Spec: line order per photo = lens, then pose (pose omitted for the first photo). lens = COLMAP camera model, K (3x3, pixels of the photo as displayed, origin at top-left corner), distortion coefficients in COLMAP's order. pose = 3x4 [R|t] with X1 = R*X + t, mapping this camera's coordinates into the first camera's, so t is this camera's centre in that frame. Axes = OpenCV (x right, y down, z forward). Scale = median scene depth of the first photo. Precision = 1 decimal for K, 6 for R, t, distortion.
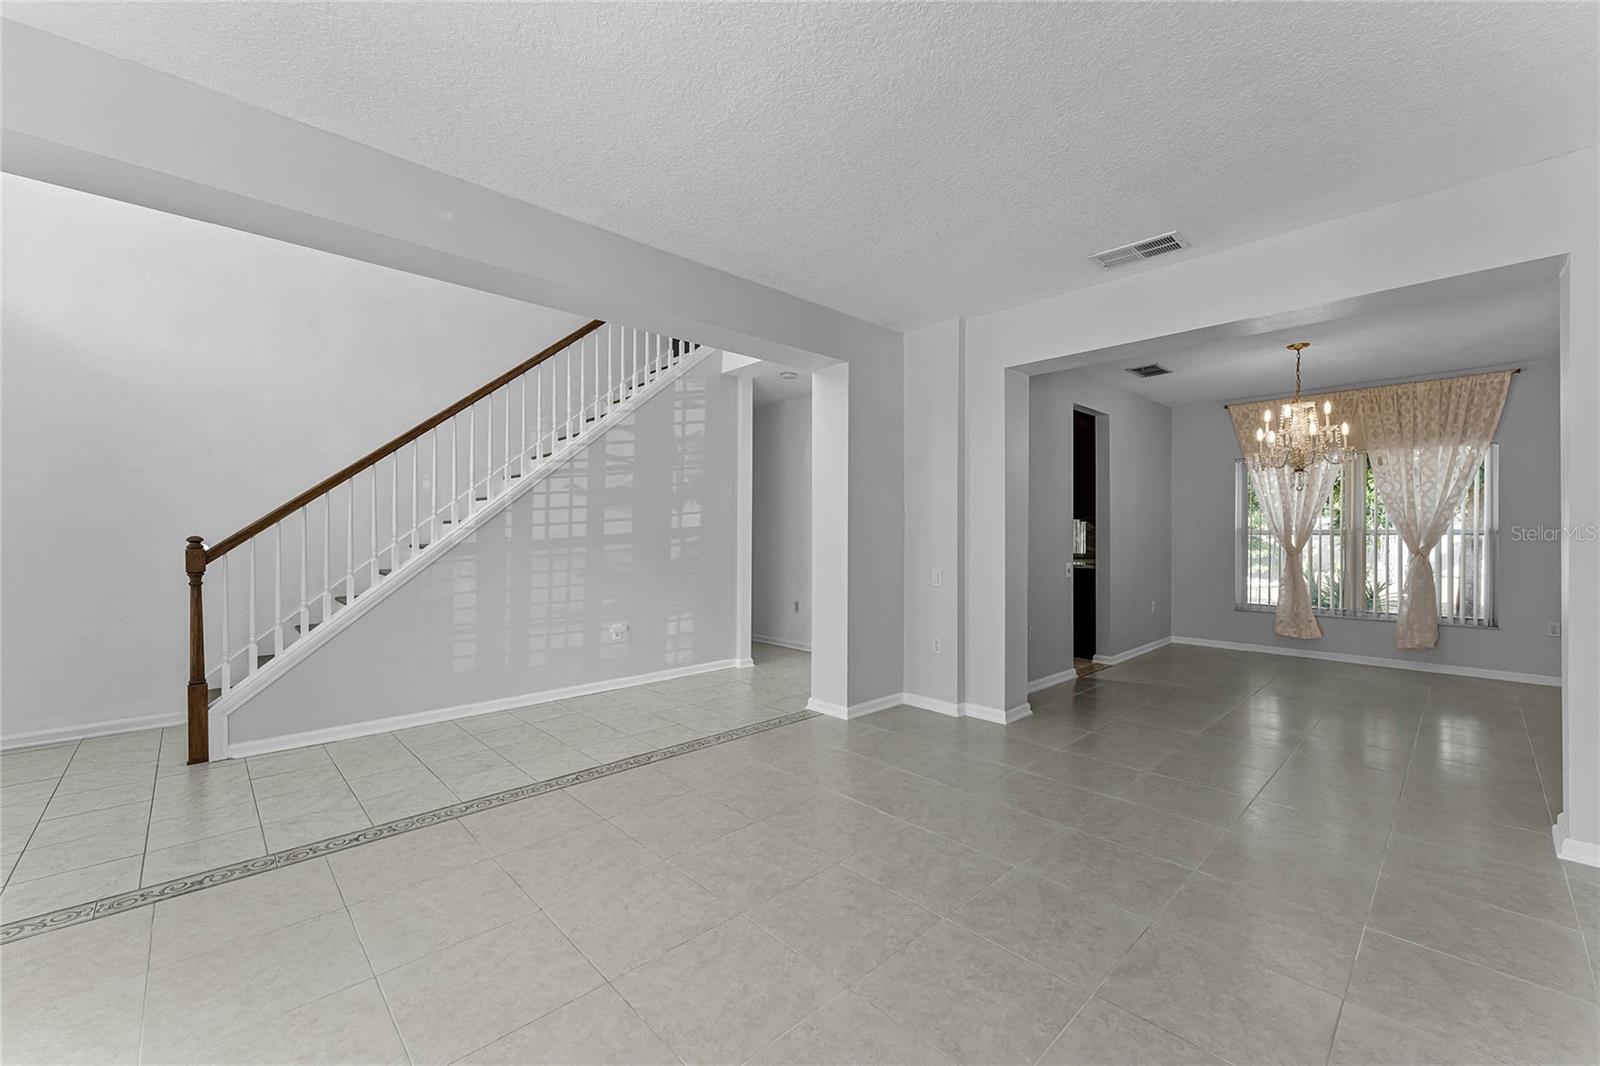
lens RADIAL K [[637.0, 0, 793.2], [0, 637.0, 532.8], [0, 0, 1]] dist [0.002181, -0.000845]
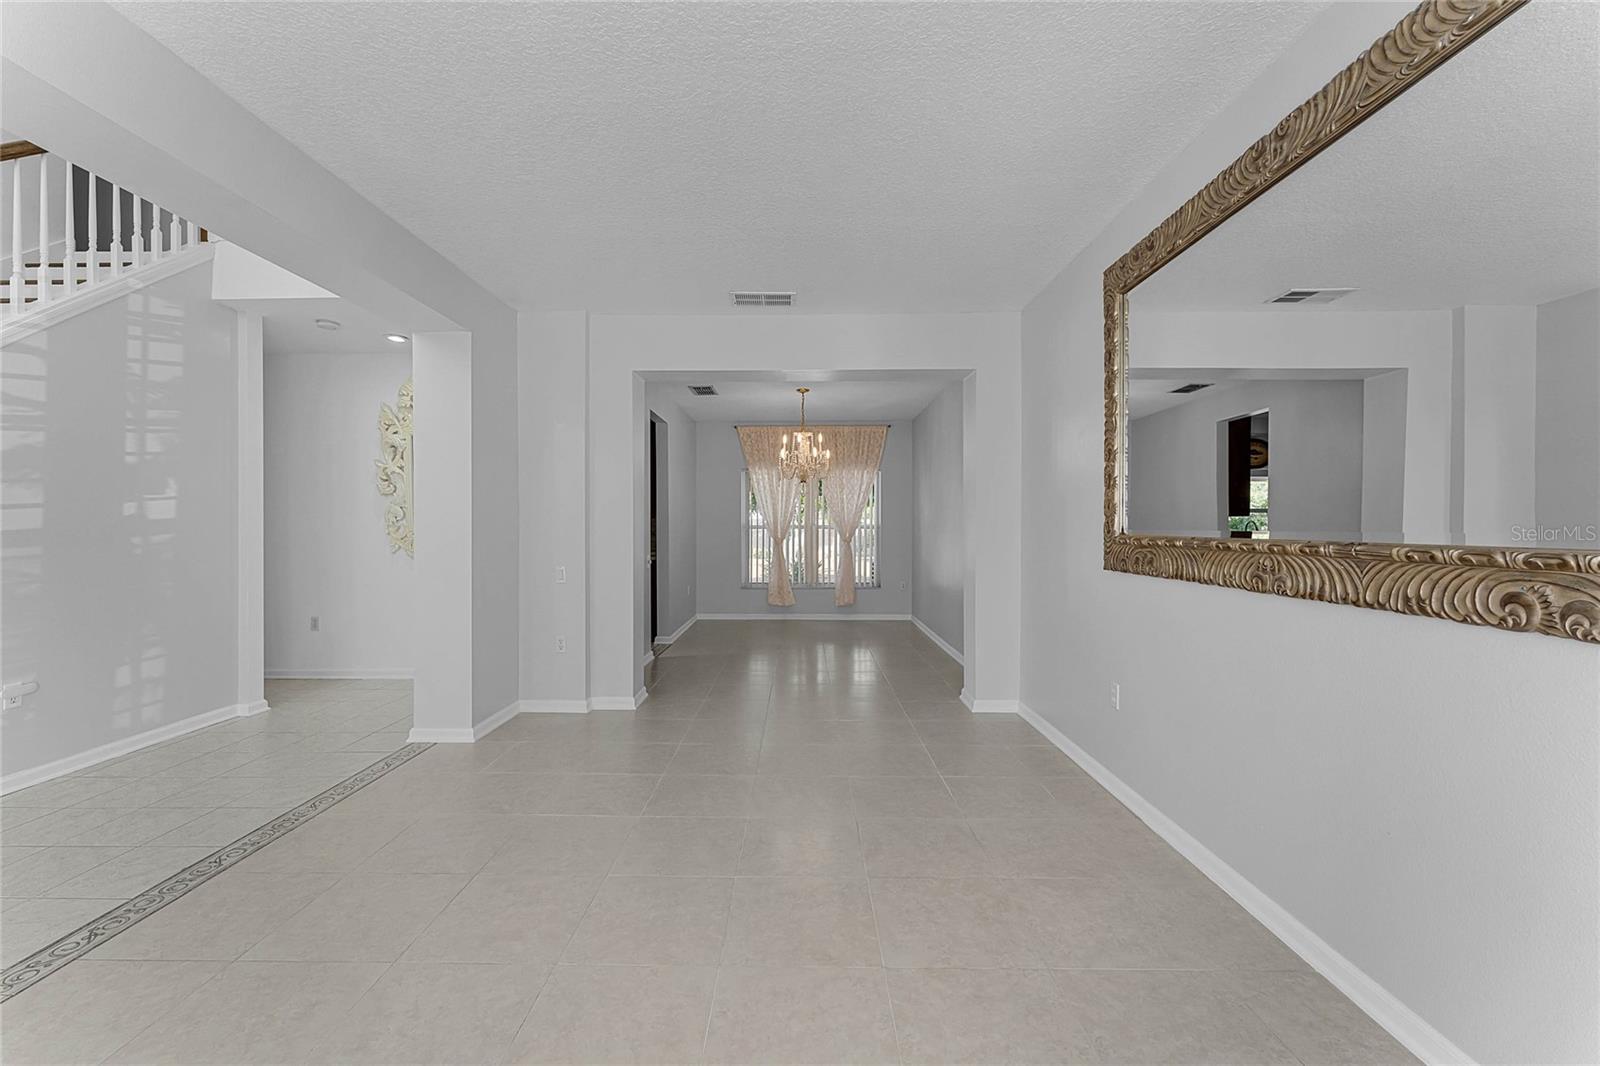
lens RADIAL K [[637.0, 0, 789.5], [0, 637.0, 535.0], [0, 0, 1]] dist [0.002181, -0.000845]
pose [[0.697516, -0.009469, 0.716506, -0.202905], [-0.000233, 0.999910, 0.013441, -0.002453], [-0.716569, -0.009542, 0.697451, 0.068998]]
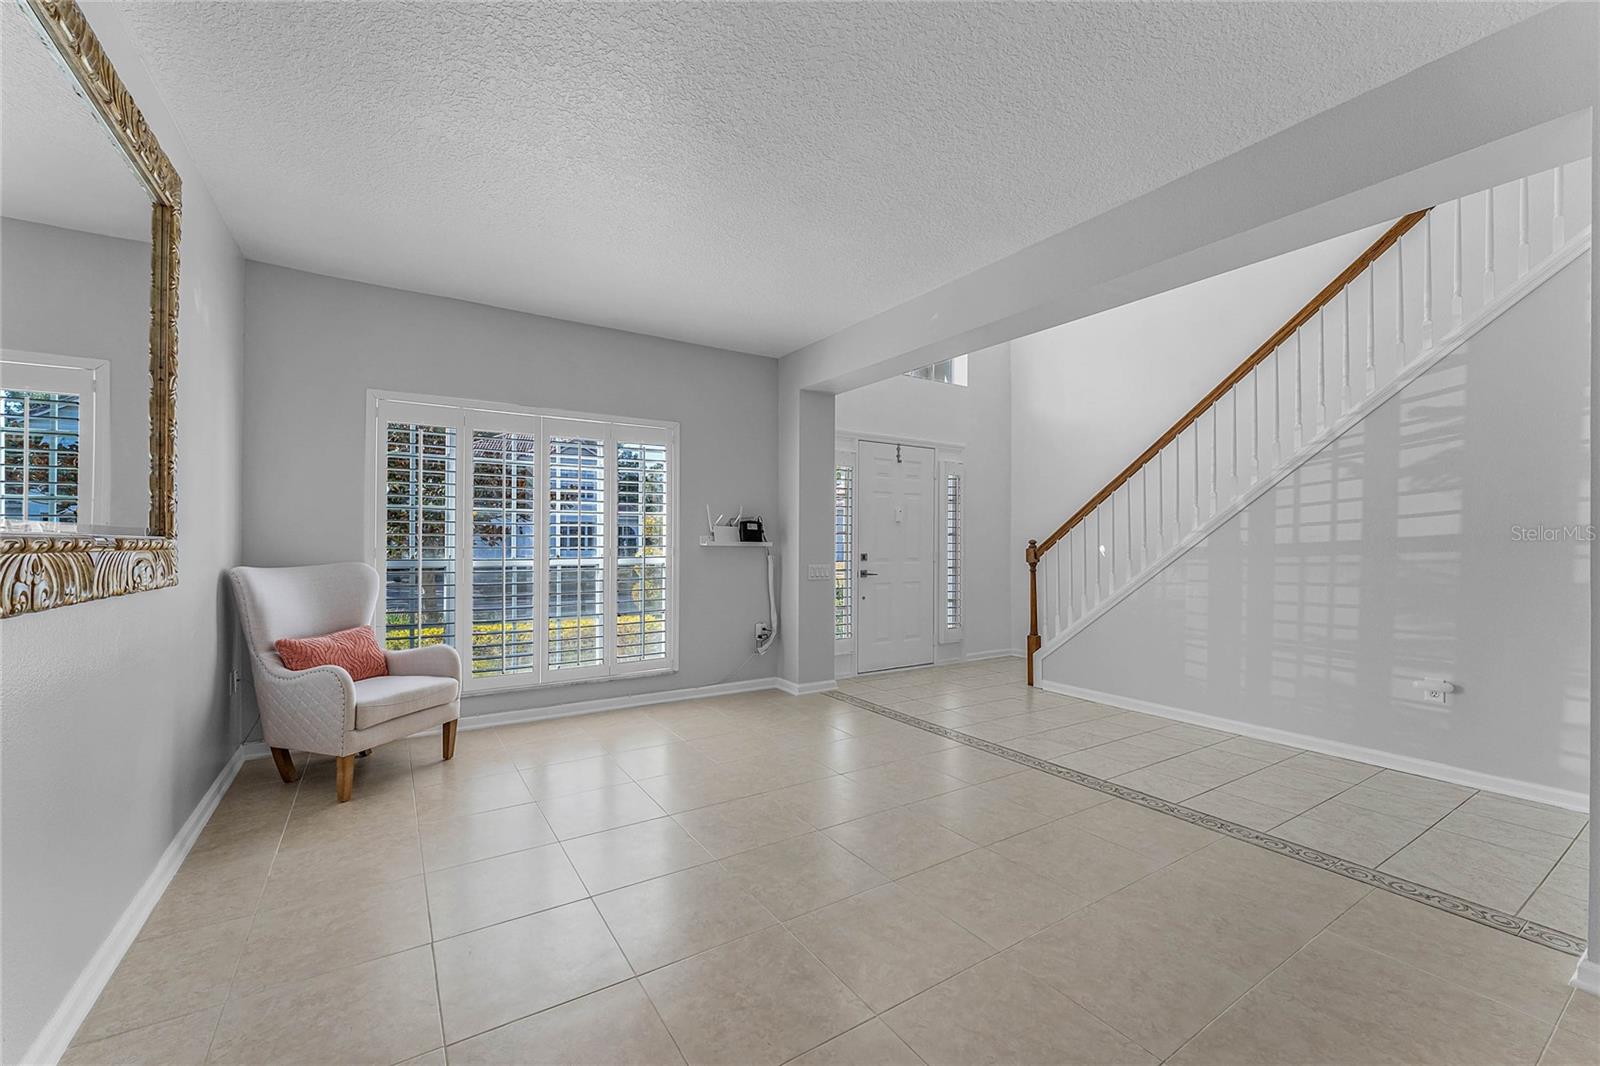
lens RADIAL K [[637.0, 0, 791.7], [0, 637.0, 535.5], [0, 0, 1]] dist [0.002181, -0.000845]
pose [[-0.185051, -0.010302, -0.982675, 0.497715], [-0.001591, 0.999947, -0.010183, 0.008618], [0.982728, -0.000321, -0.185057, 0.499686]]
